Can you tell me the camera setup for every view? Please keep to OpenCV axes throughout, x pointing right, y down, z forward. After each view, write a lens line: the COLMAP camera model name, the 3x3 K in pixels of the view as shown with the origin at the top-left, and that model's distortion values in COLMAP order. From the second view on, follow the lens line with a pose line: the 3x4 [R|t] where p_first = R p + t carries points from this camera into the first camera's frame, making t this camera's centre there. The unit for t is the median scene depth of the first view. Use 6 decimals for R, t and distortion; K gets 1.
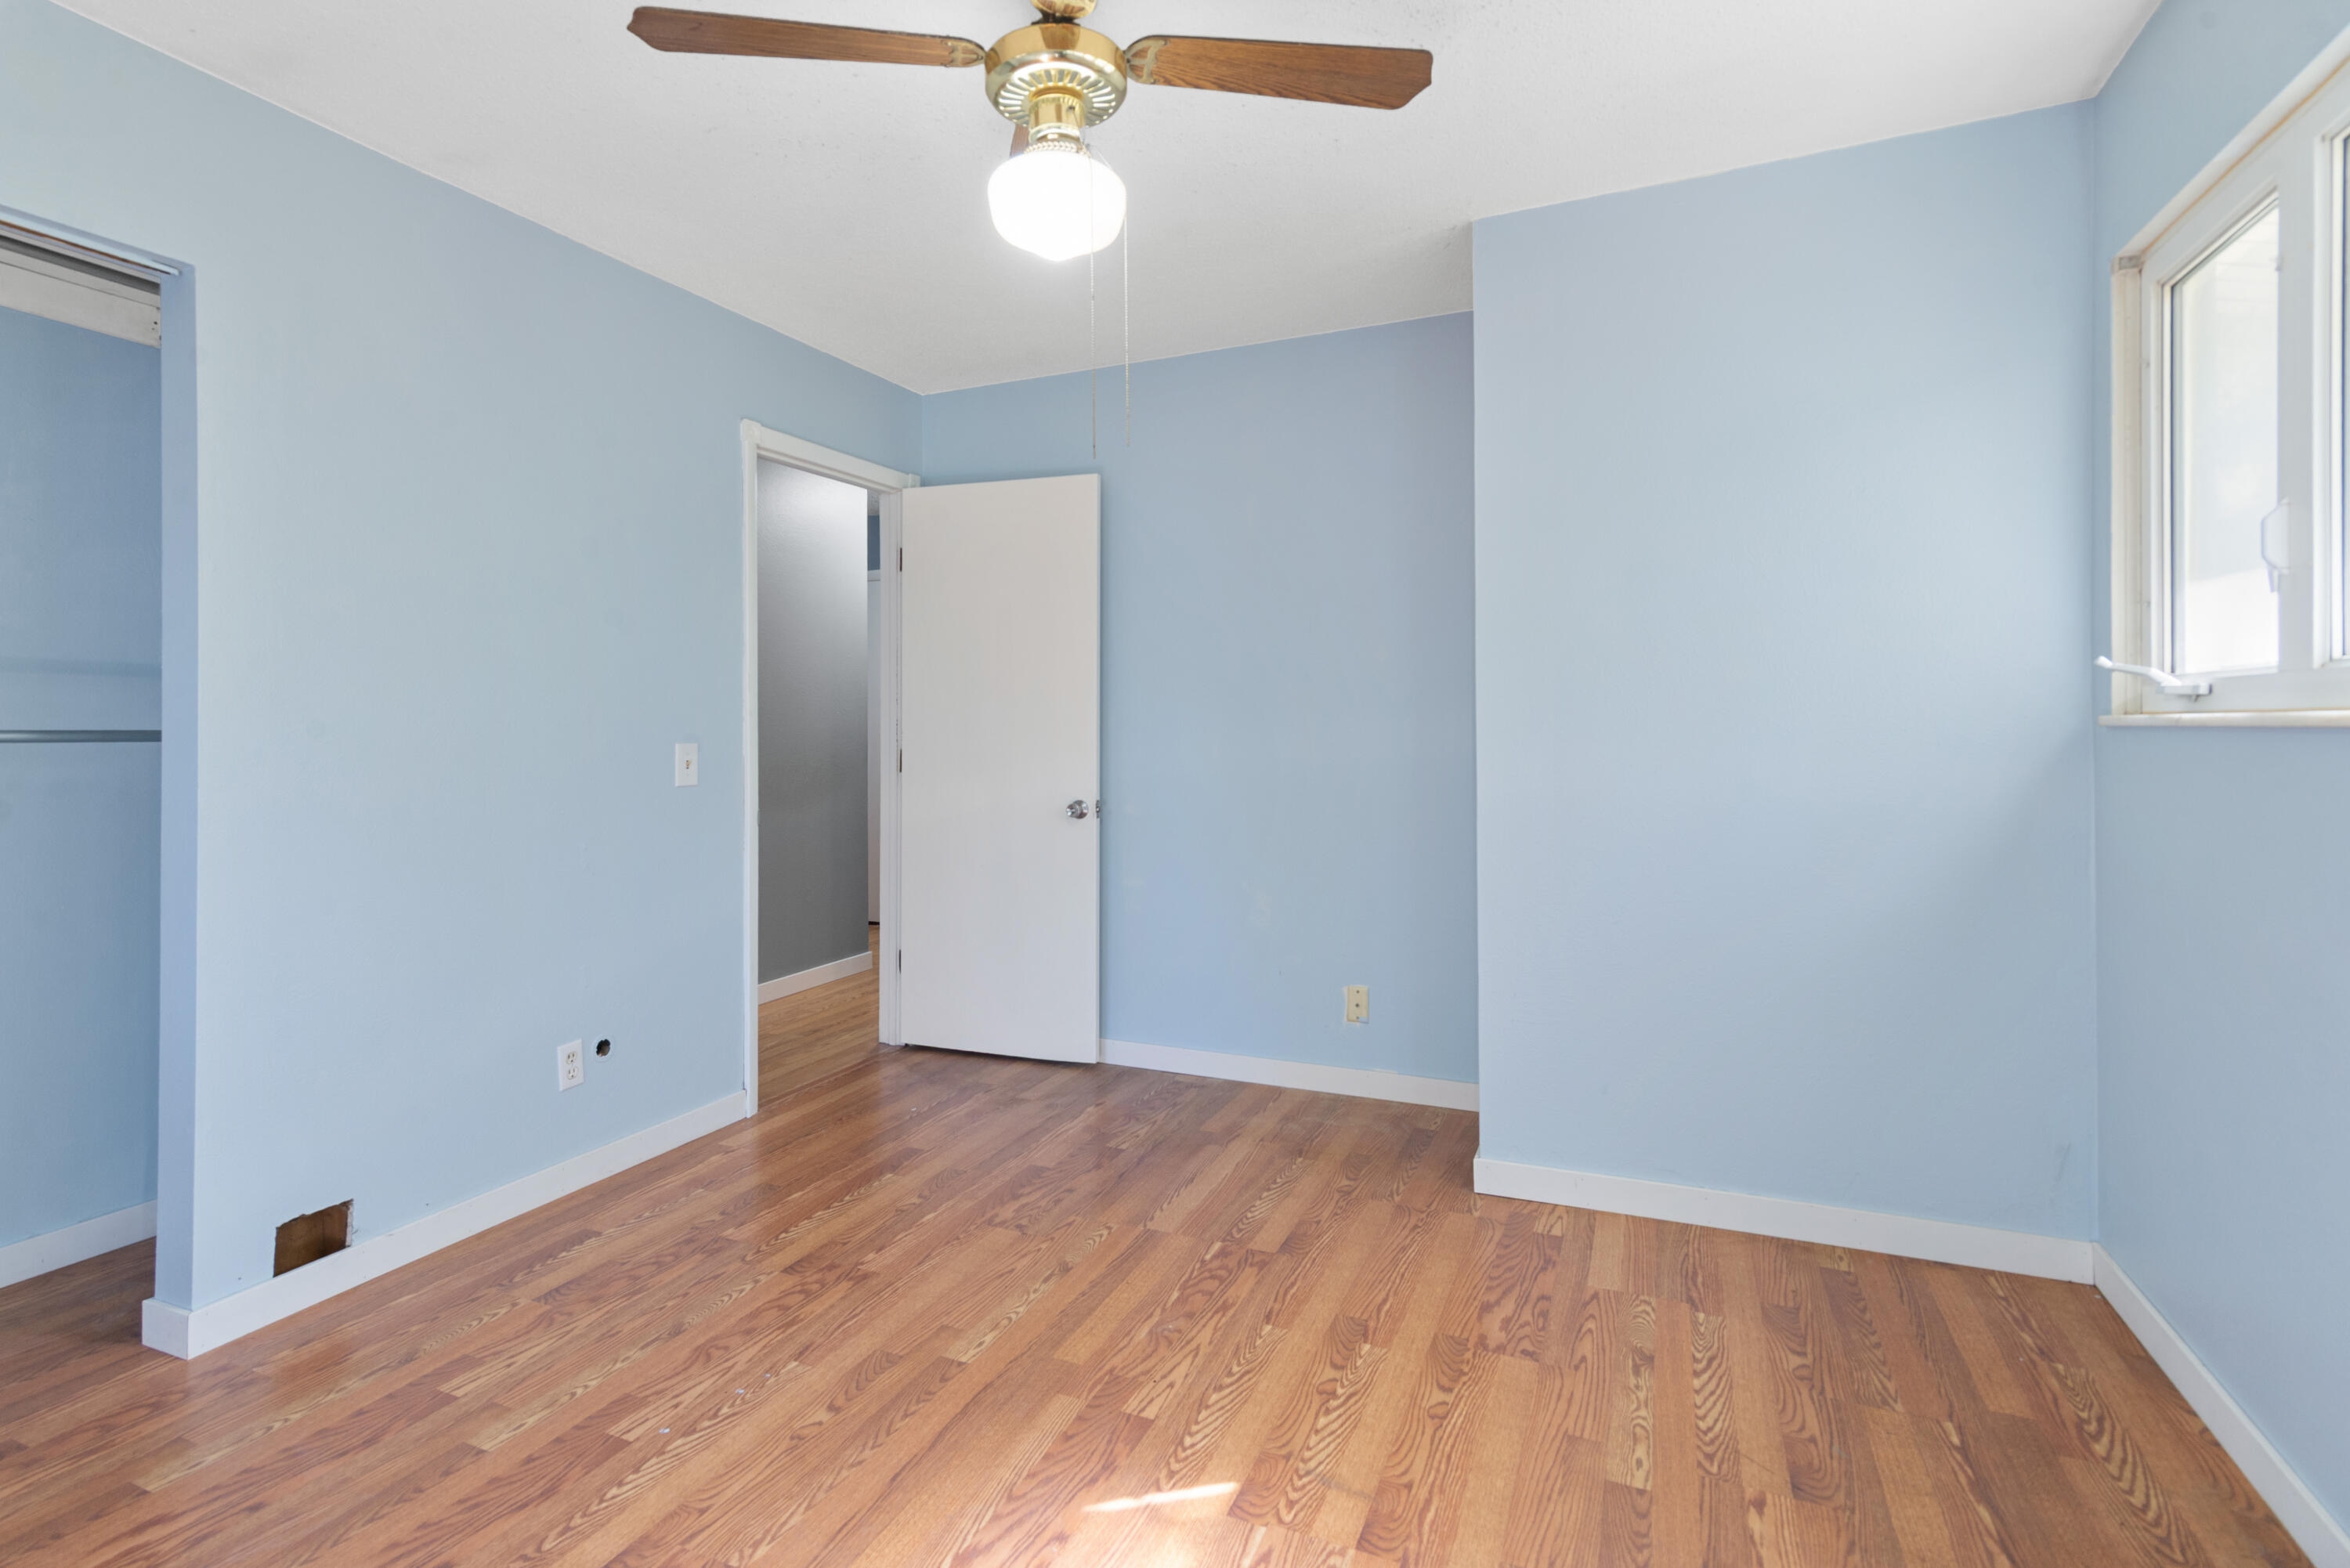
lens RADIAL K [[1152.5, 0, 1137.0], [0, 1152.5, 741.7], [0, 0, 1]] dist [0.015637, 0.000810]
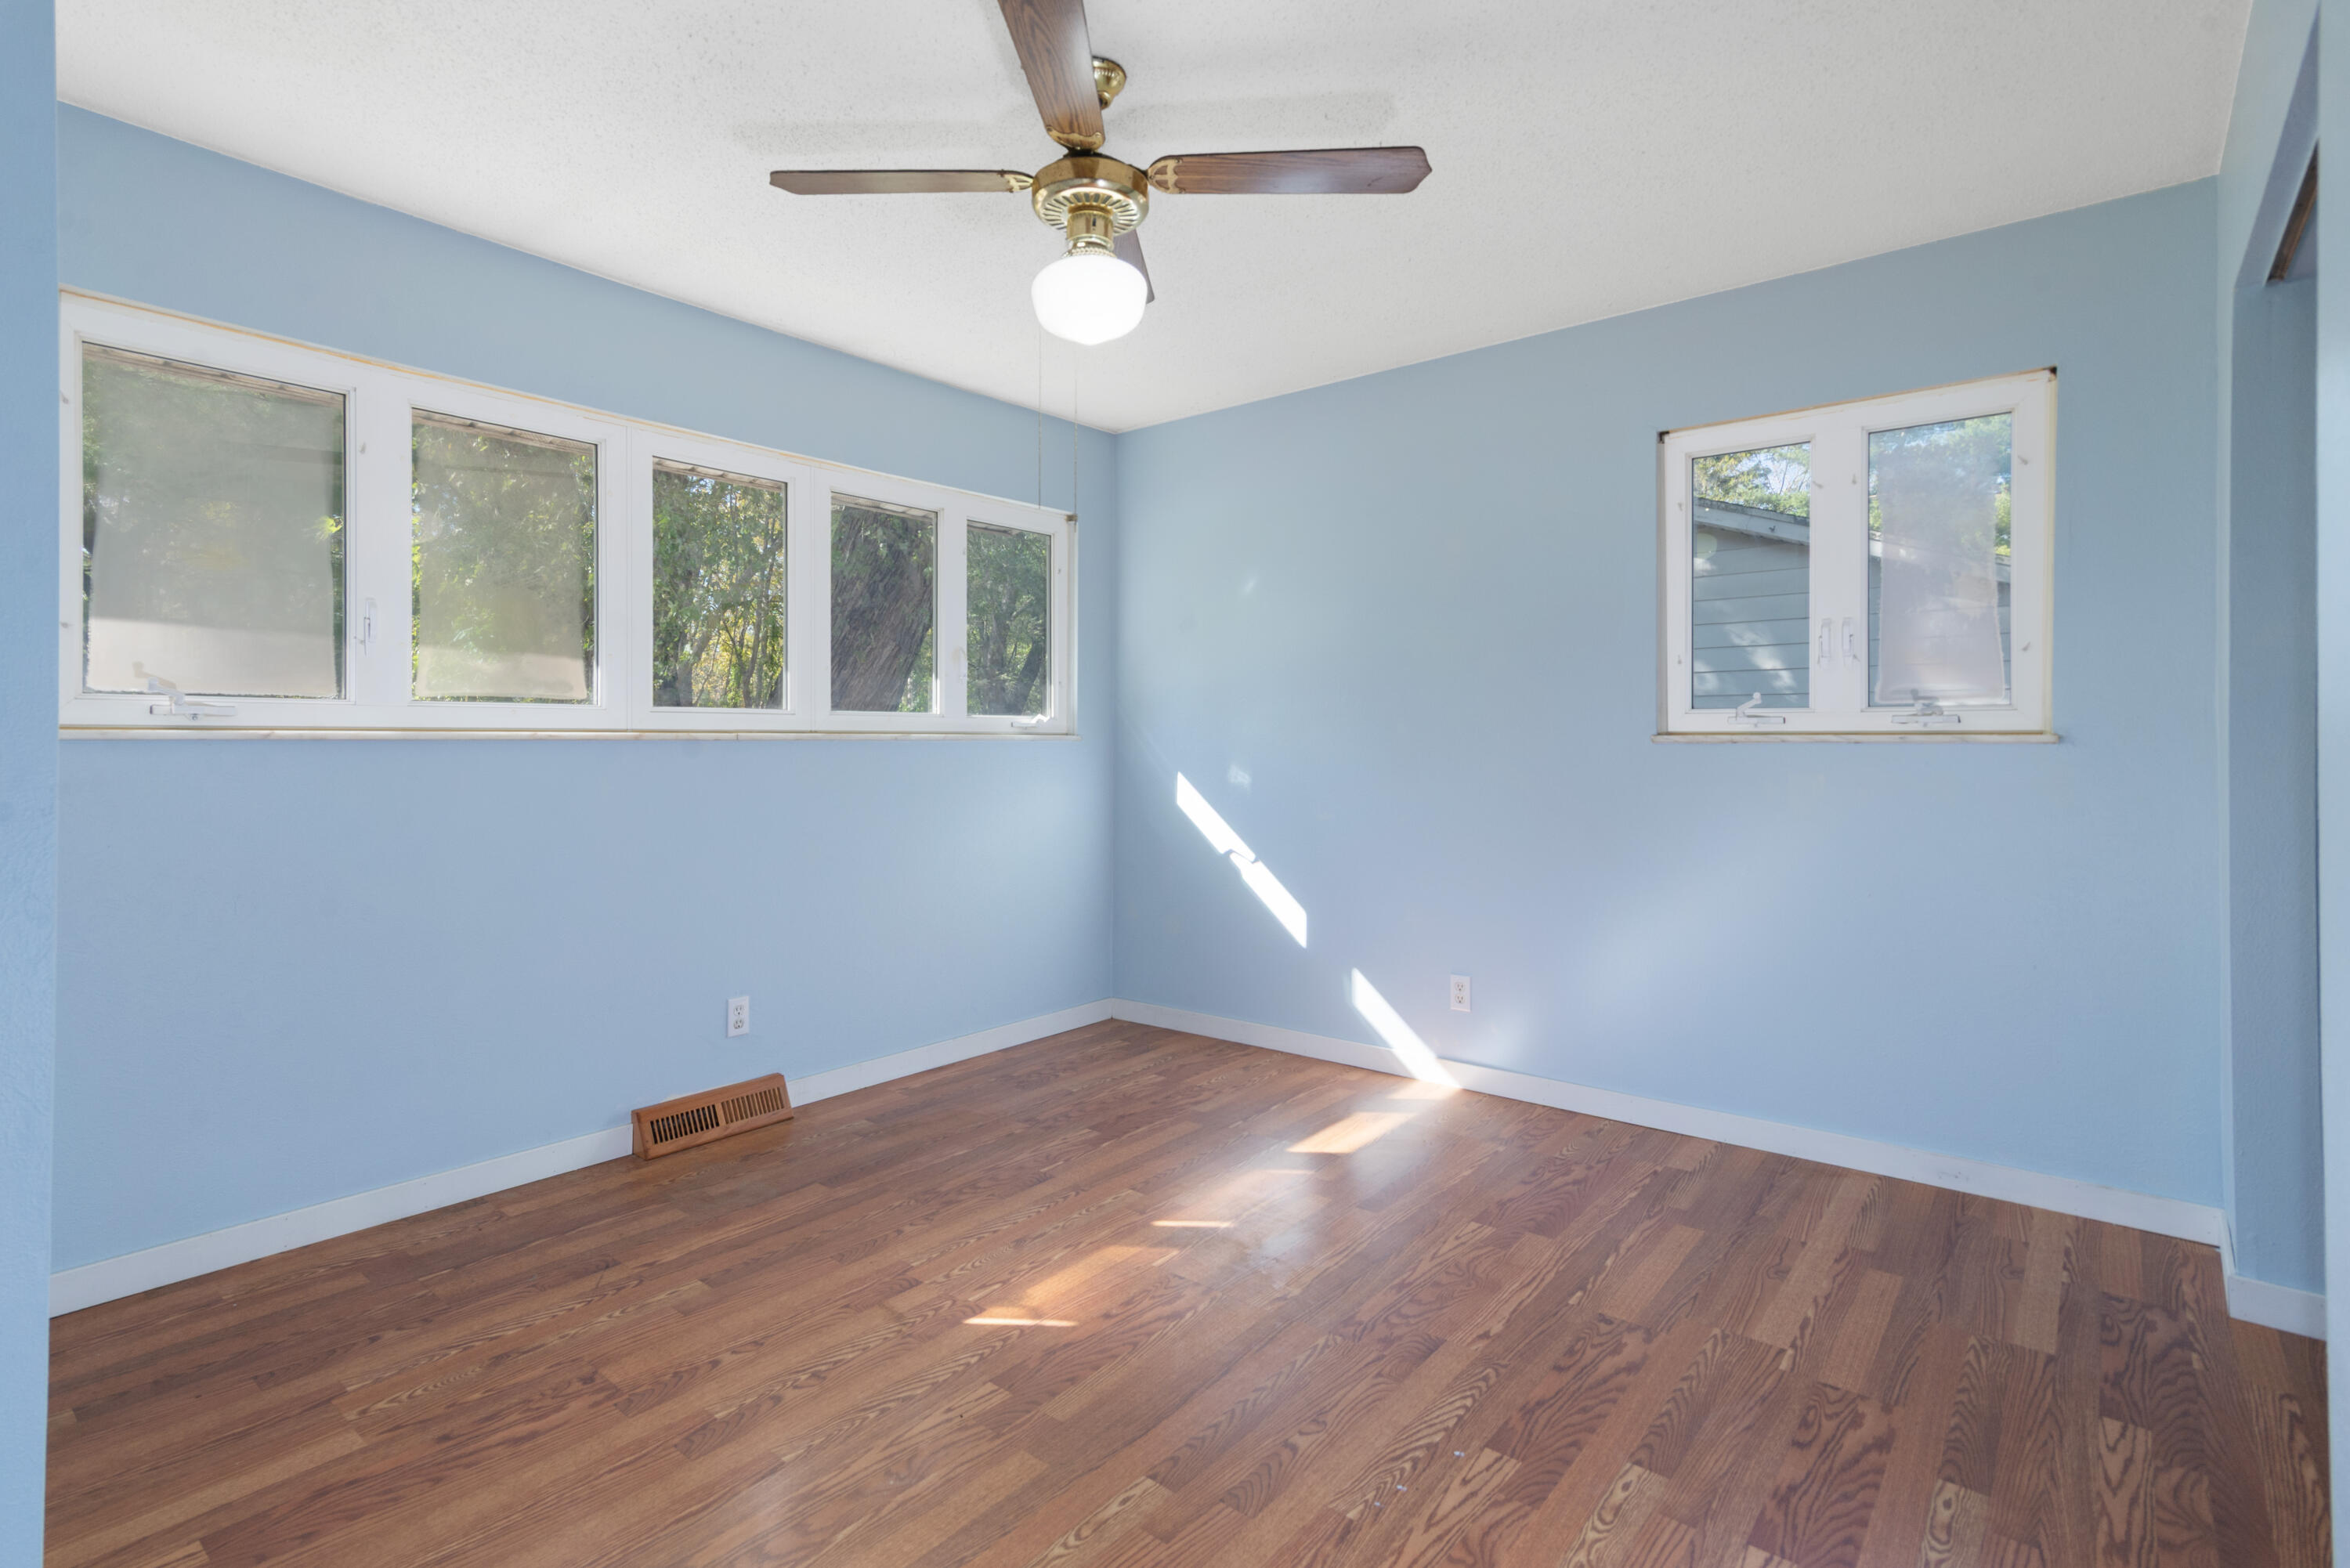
lens RADIAL K [[1152.5, 0, 1137.0], [0, 1152.5, 741.7], [0, 0, 1]] dist [0.015637, 0.000810]
pose [[-0.963815, 0.004591, 0.266532, -0.403495], [0.008539, 0.999870, 0.013655, -0.019482], [-0.266435, 0.015437, -0.963729, 1.977661]]
